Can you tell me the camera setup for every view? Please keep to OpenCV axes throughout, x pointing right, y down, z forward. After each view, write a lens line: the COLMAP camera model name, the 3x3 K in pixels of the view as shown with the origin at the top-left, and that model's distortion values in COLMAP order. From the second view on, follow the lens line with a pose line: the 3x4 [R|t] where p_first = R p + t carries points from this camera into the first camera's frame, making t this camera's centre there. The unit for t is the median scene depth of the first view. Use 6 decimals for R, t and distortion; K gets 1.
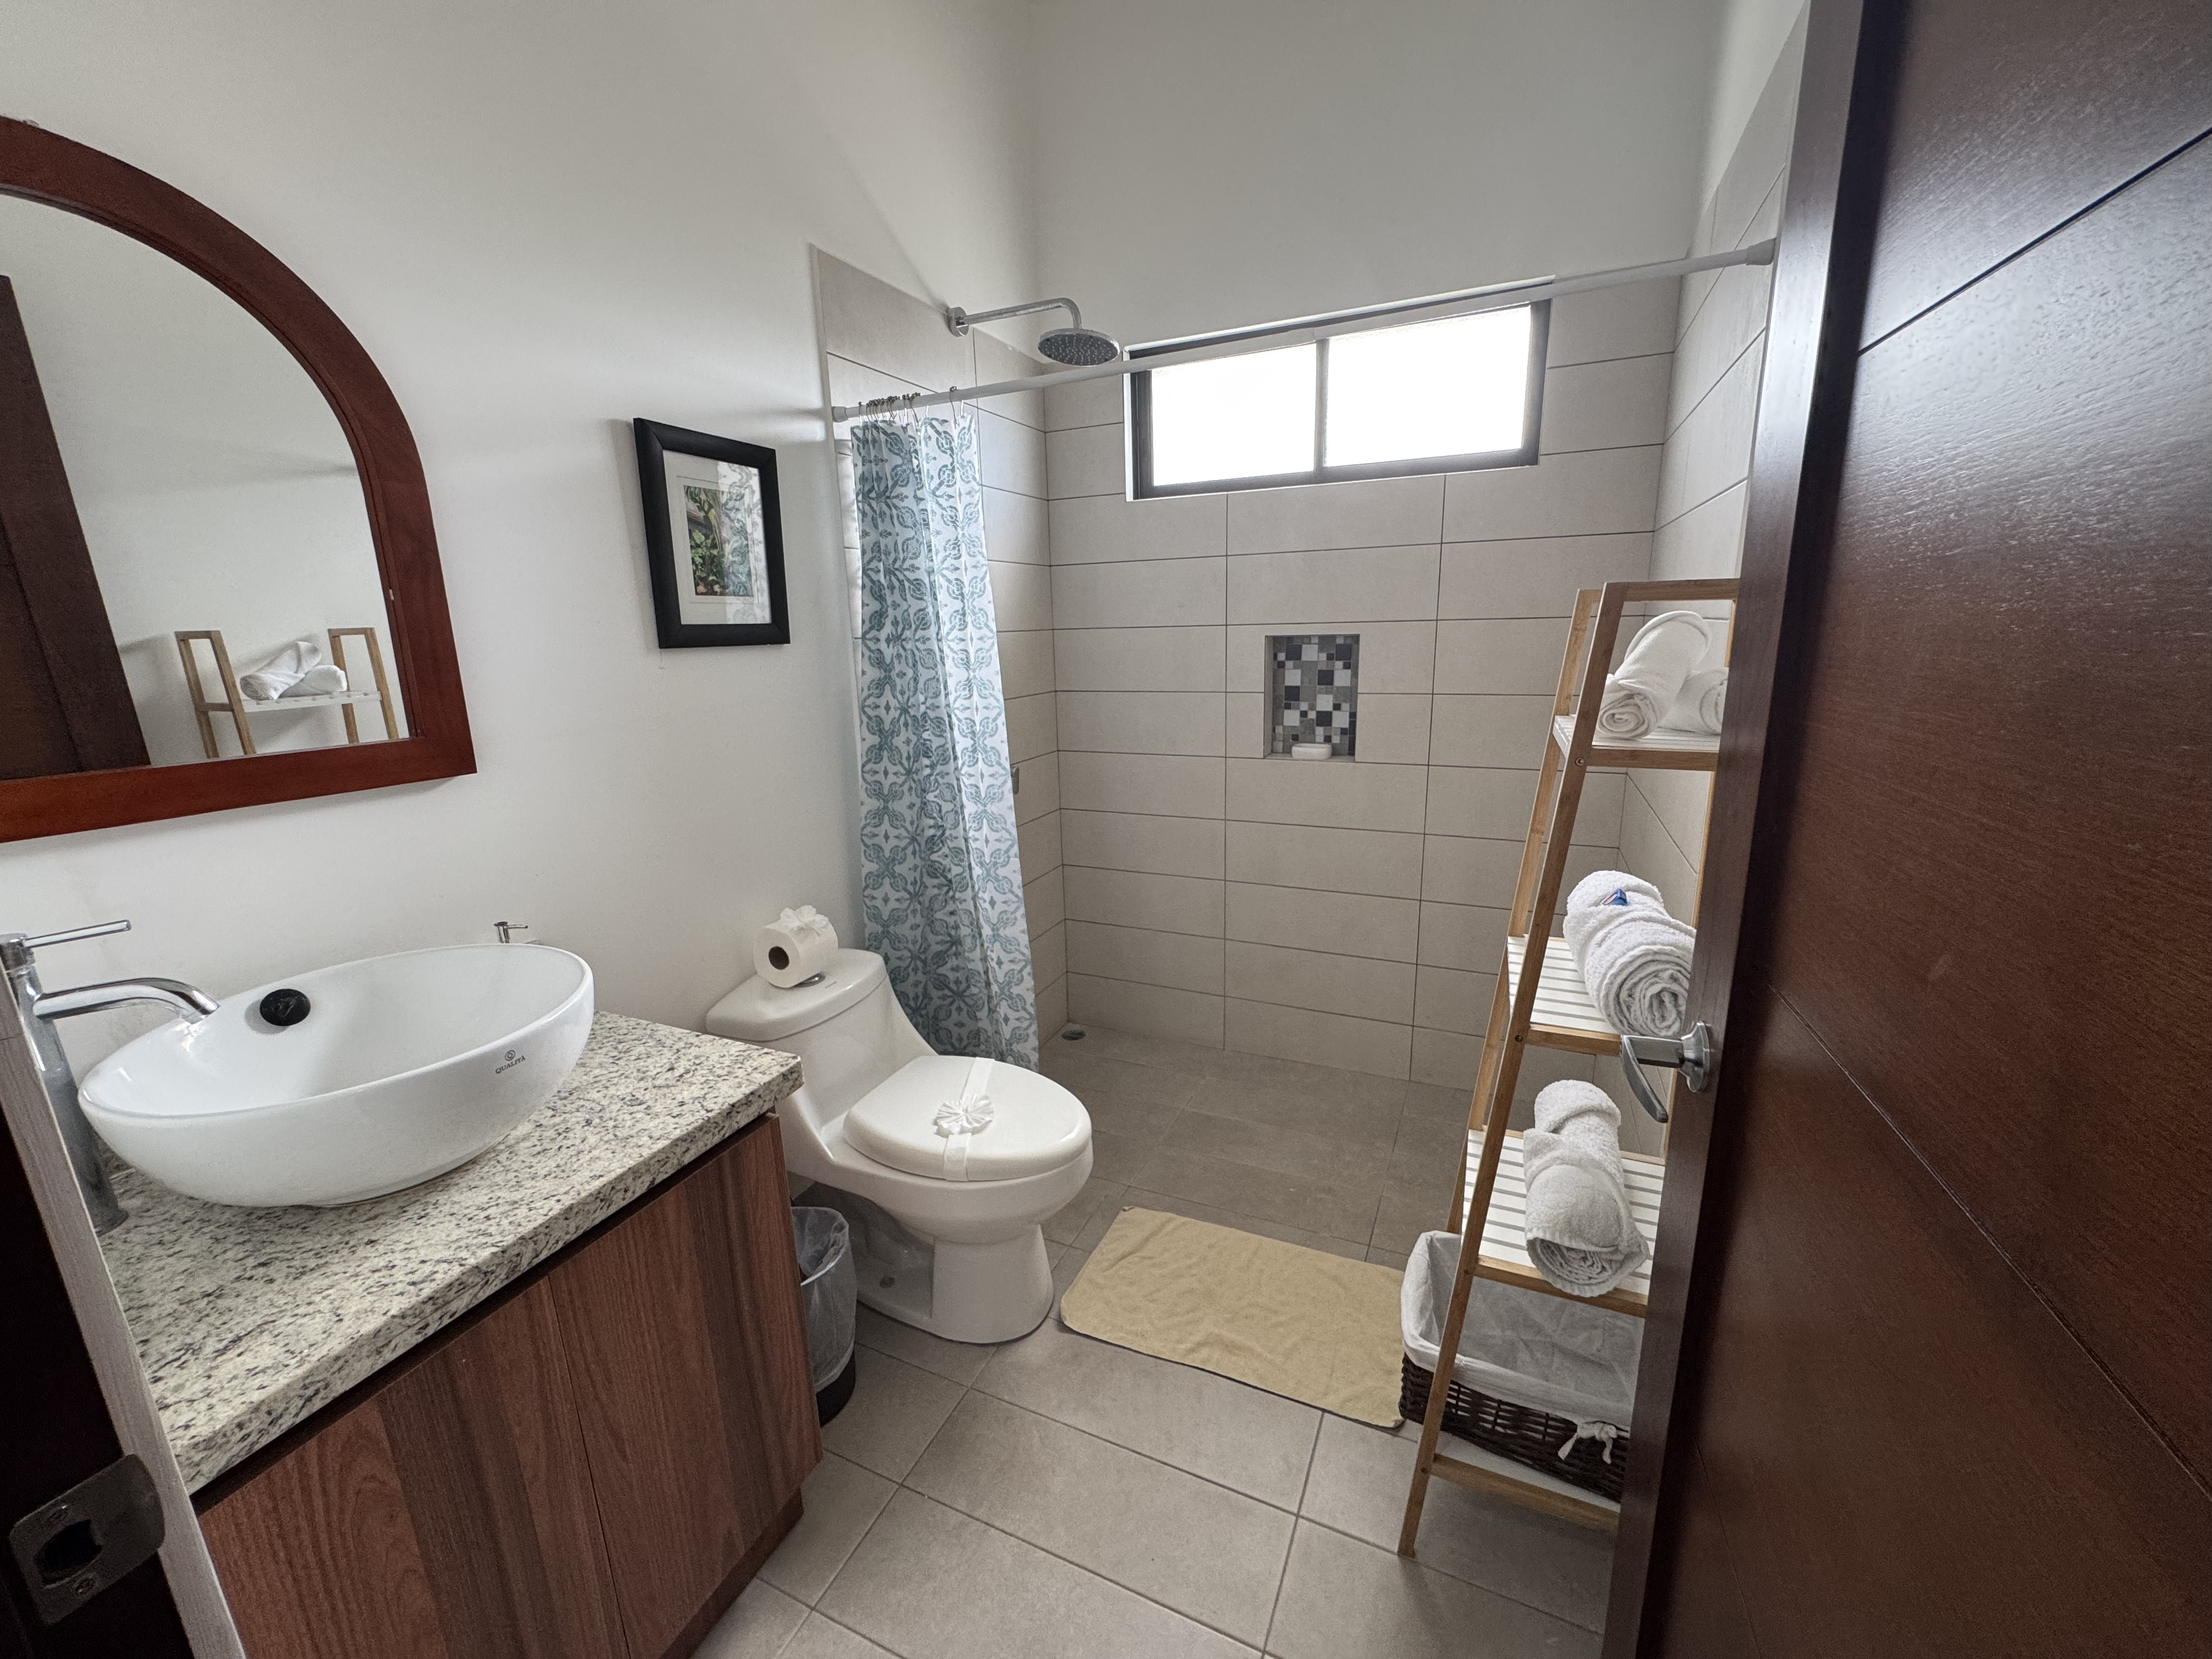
lens RADIAL K [[893.7, 0, 1080.9], [0, 893.7, 830.0], [0, 0, 1]] dist [-0.000542, -0.000059]
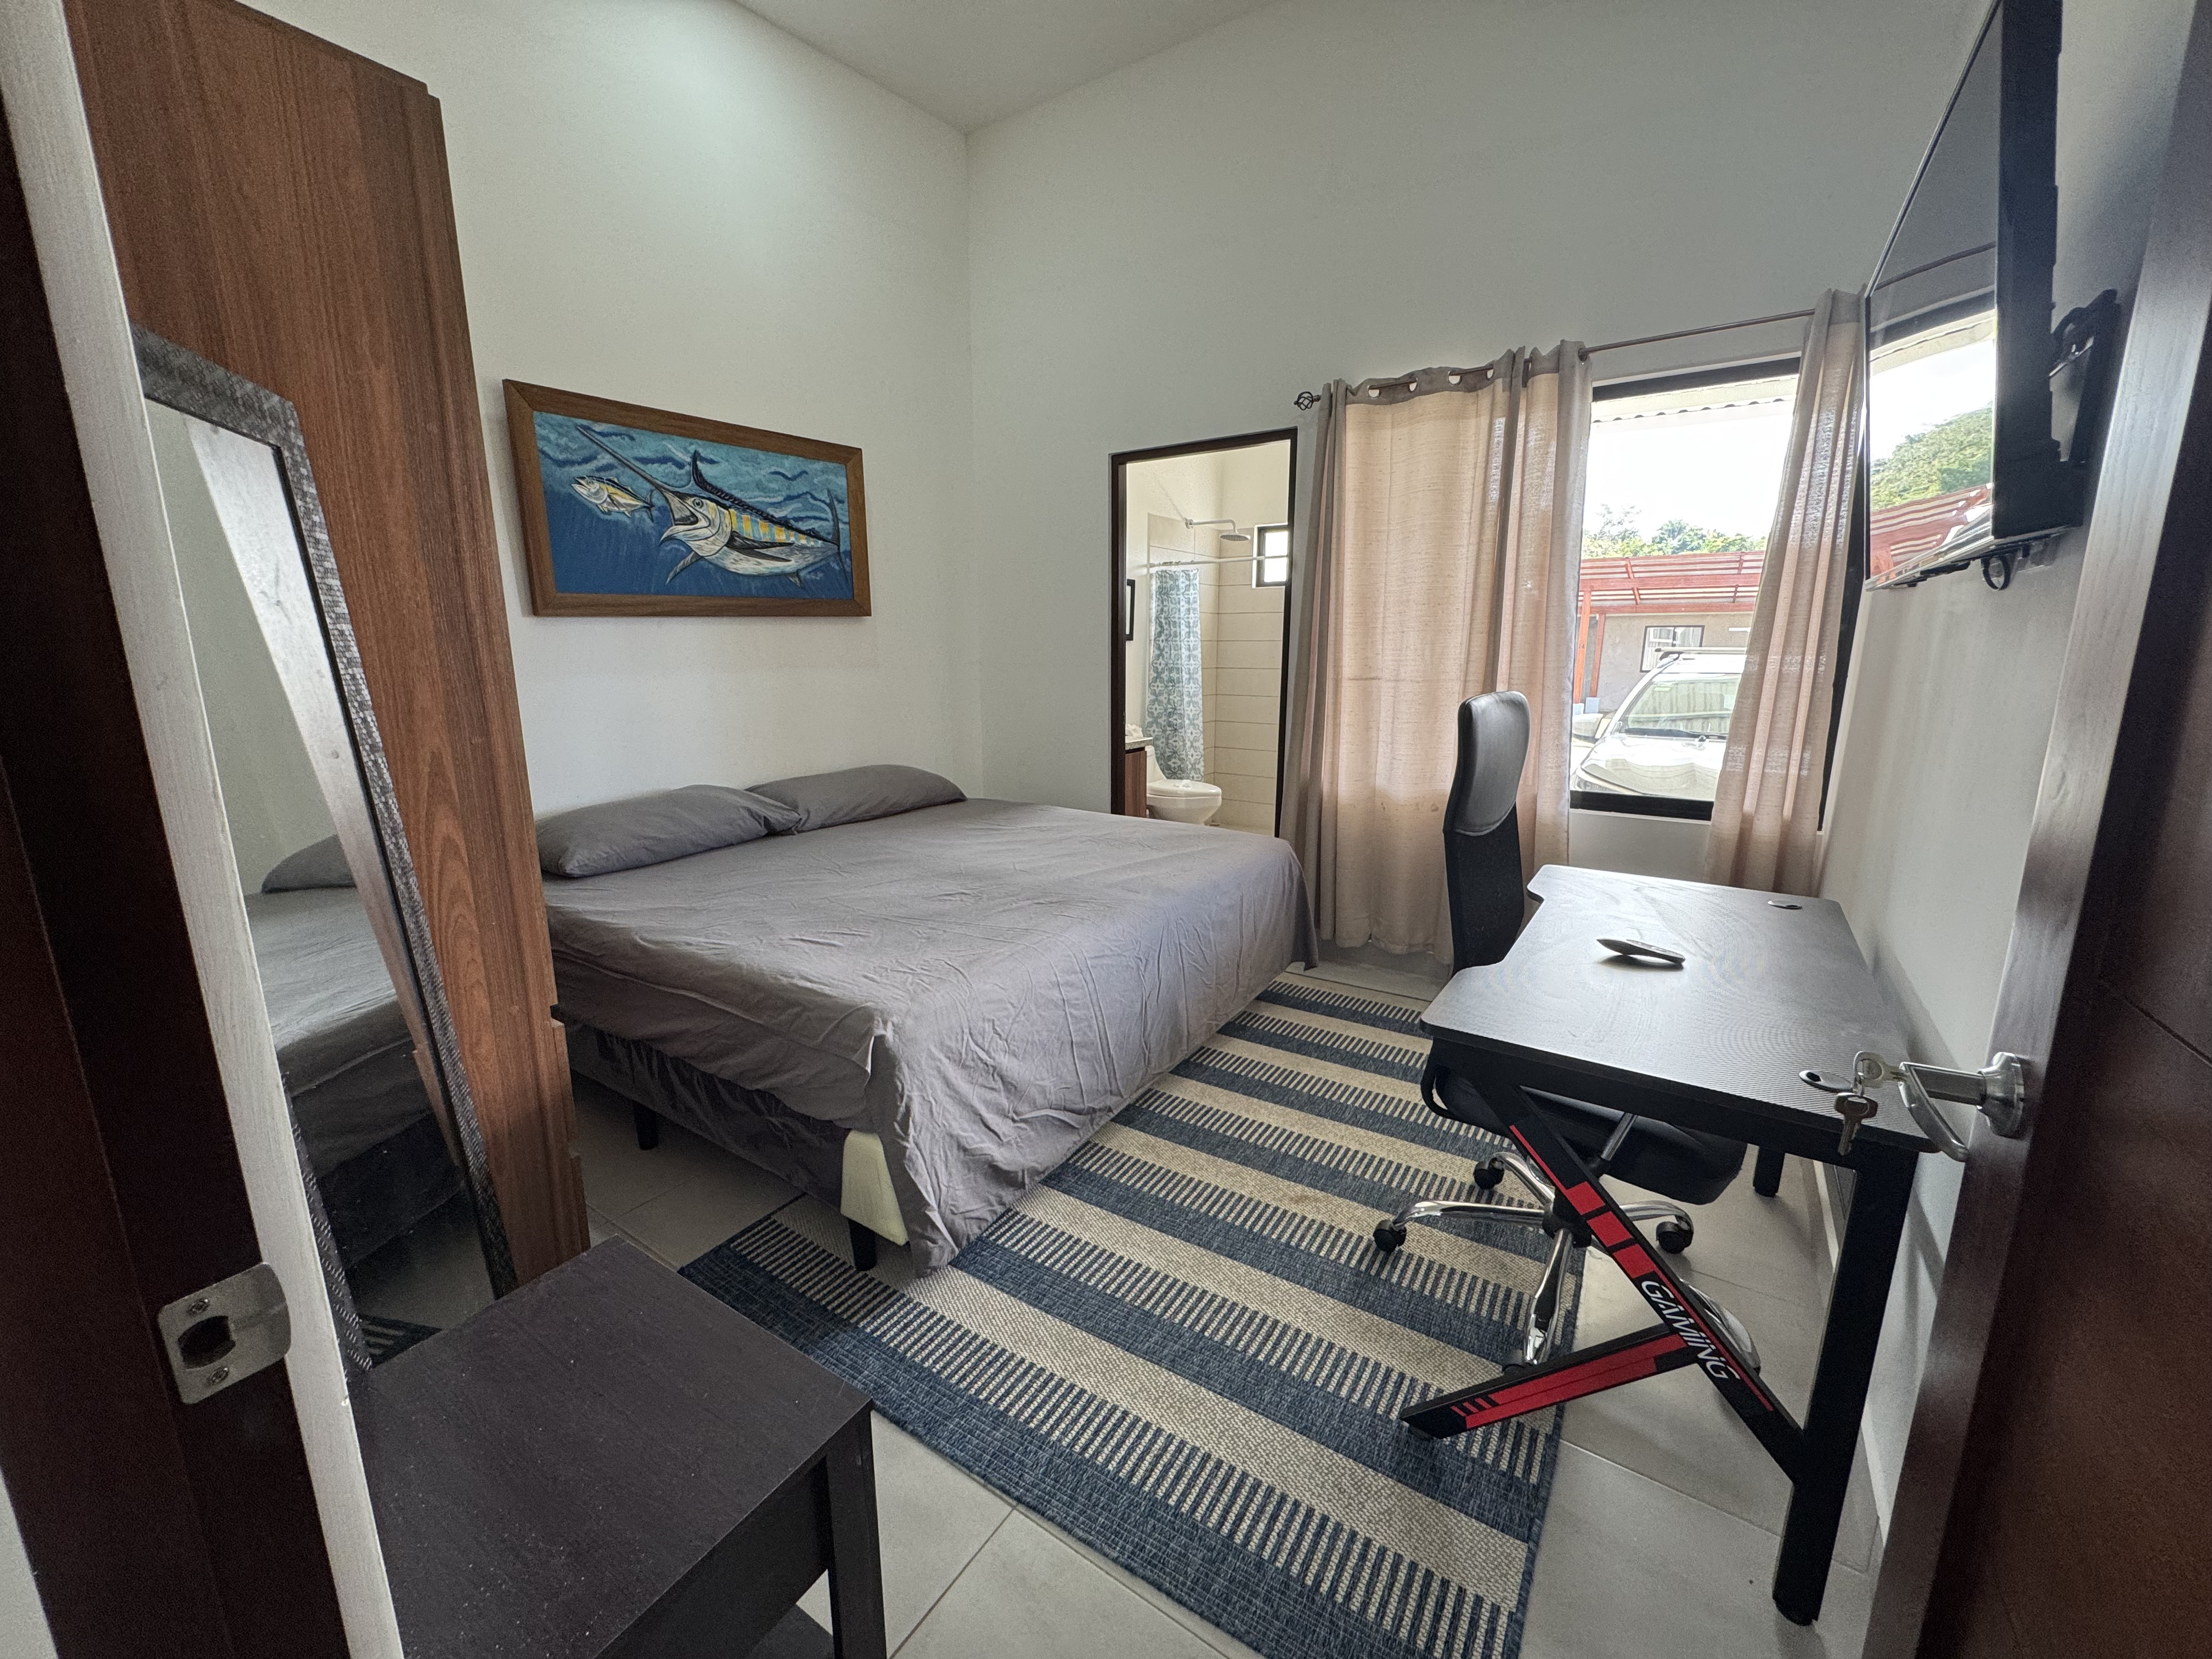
lens RADIAL K [[884.4, 0, 1102.7], [0, 884.4, 828.9], [0, 0, 1]] dist [0.000082, 0.000476]
pose [[0.988891, 0.063750, -0.134277, 0.020013], [-0.066701, 0.997618, -0.017589, 0.474569], [0.132835, 0.026350, 0.990788, -1.917111]]
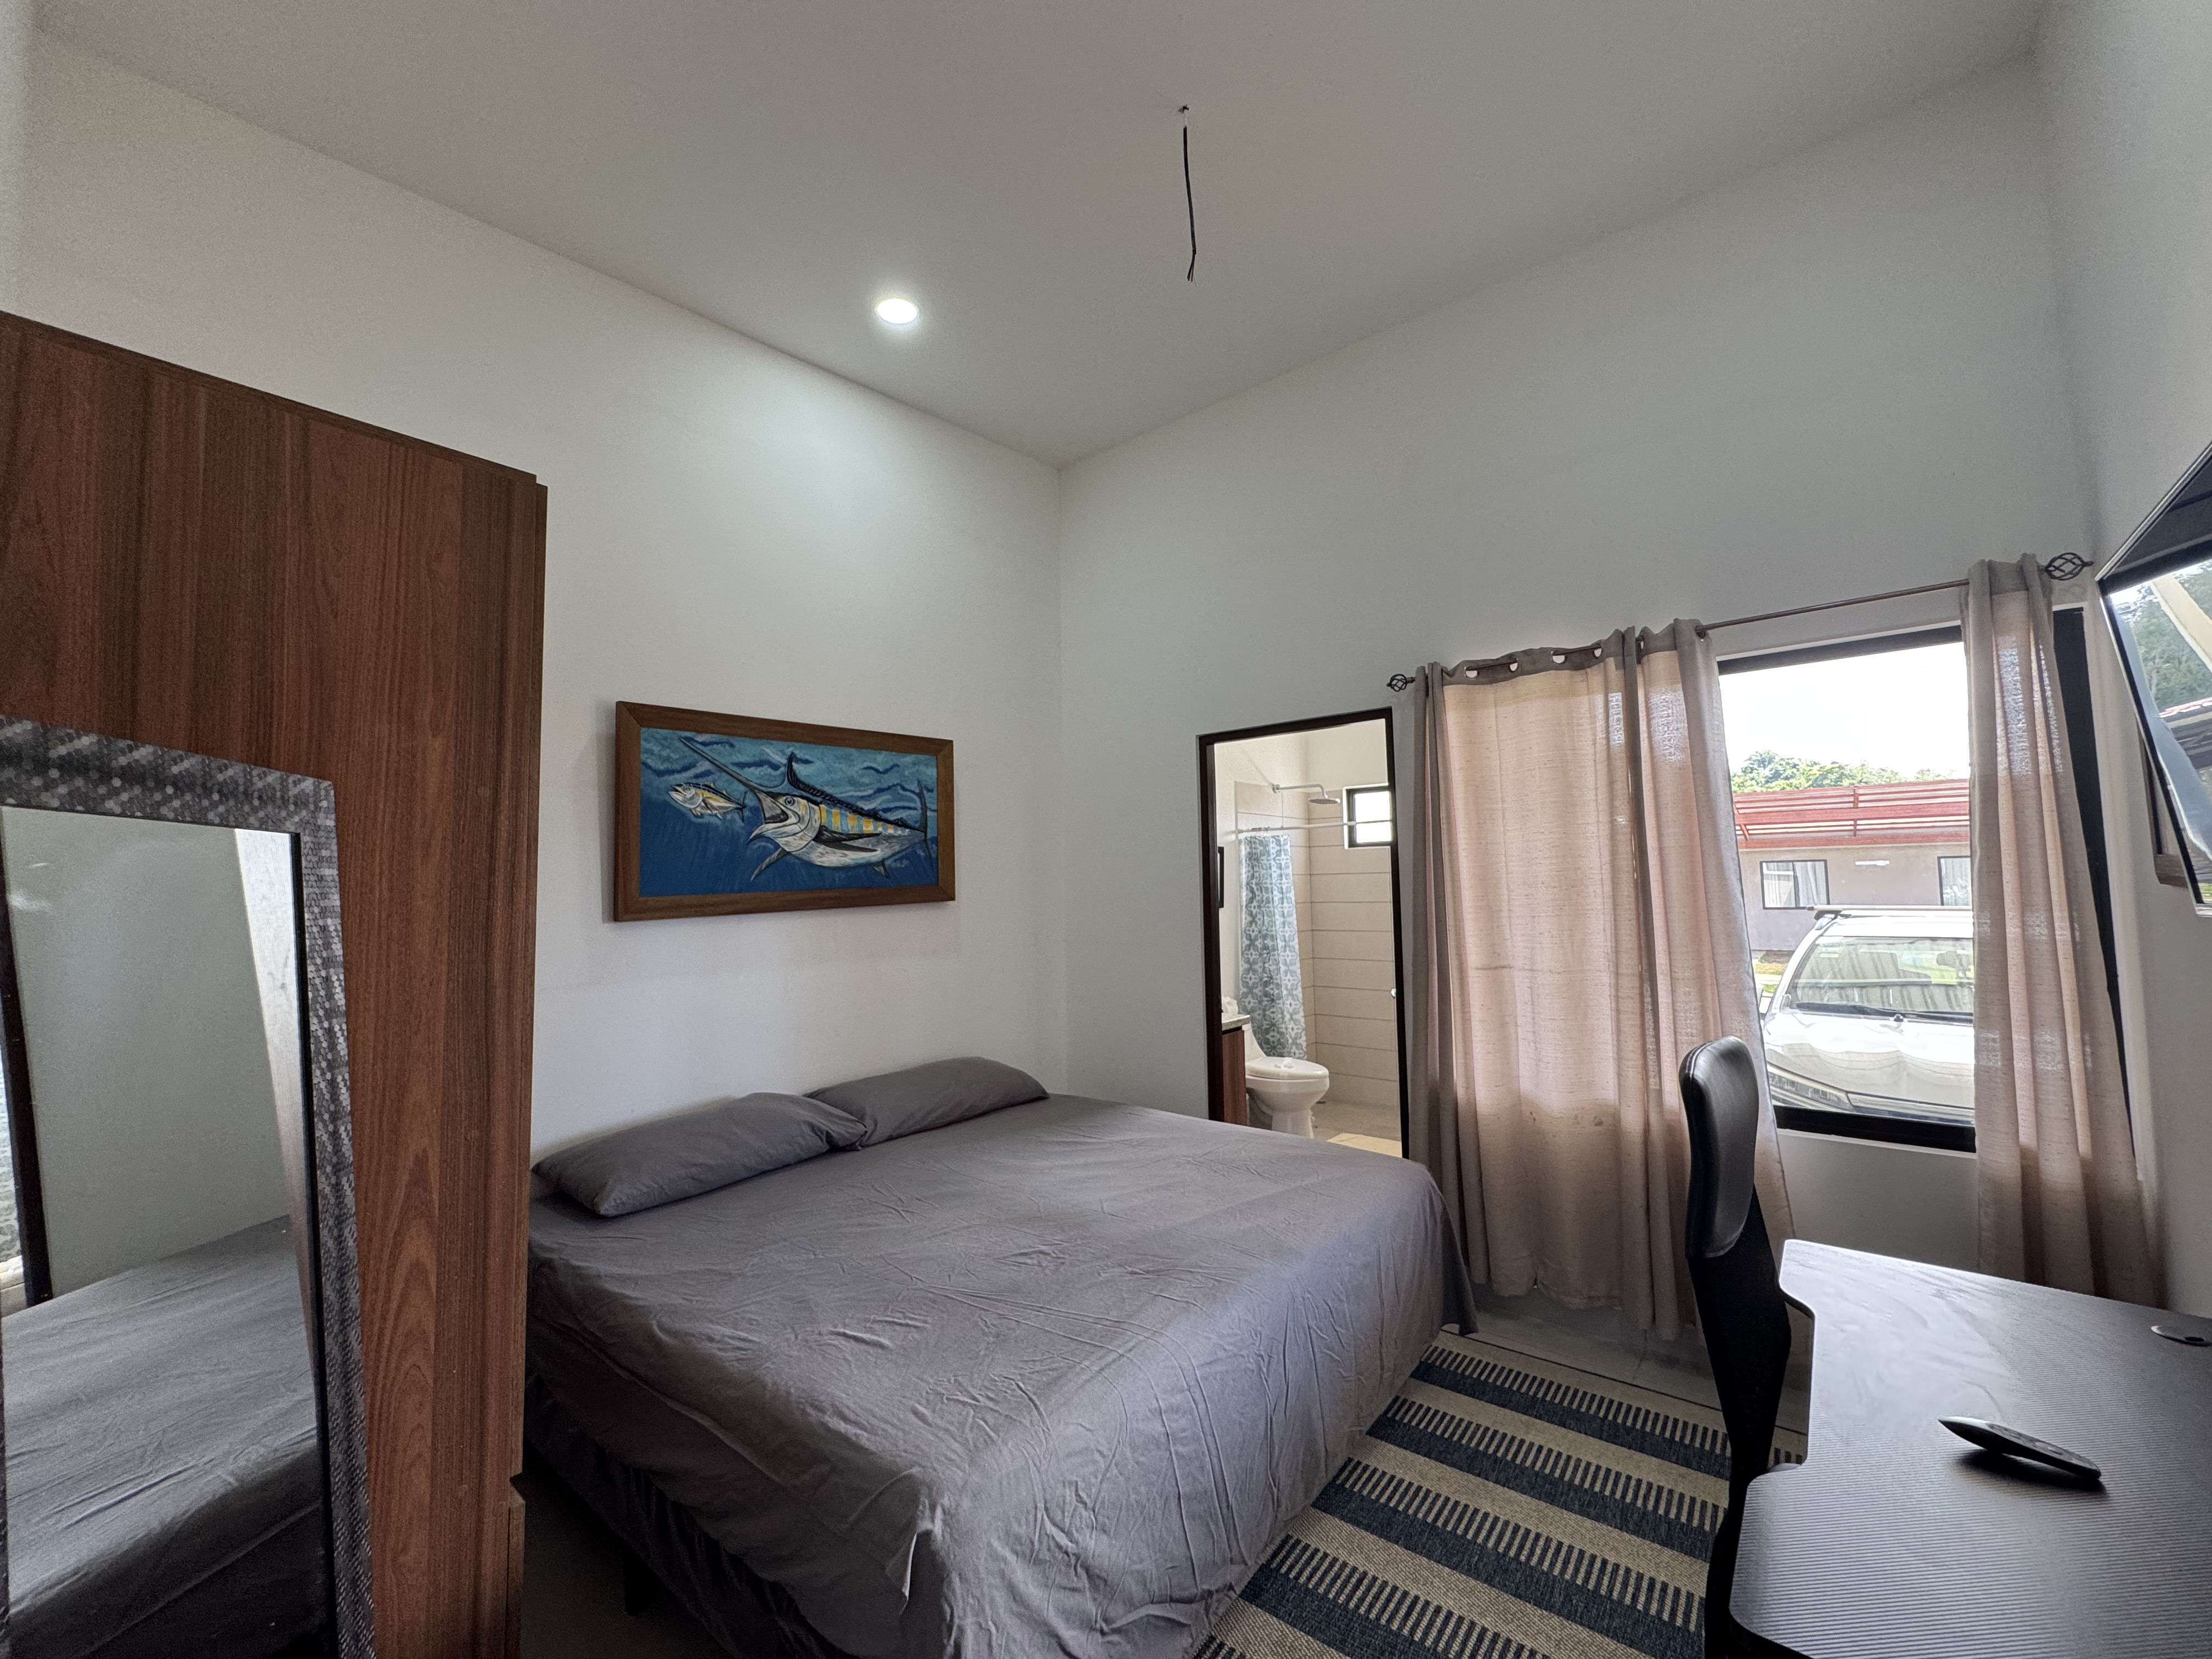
lens RADIAL K [[885.7, 0, 1101.7], [0, 885.7, 831.4], [0, 0, 1]] dist [0.000177, 0.000269]
pose [[0.971286, 0.002561, -0.237903, -0.020357], [-0.069556, 0.959311, -0.273650, 0.360951], [0.227522, 0.282340, 0.931943, -1.802712]]
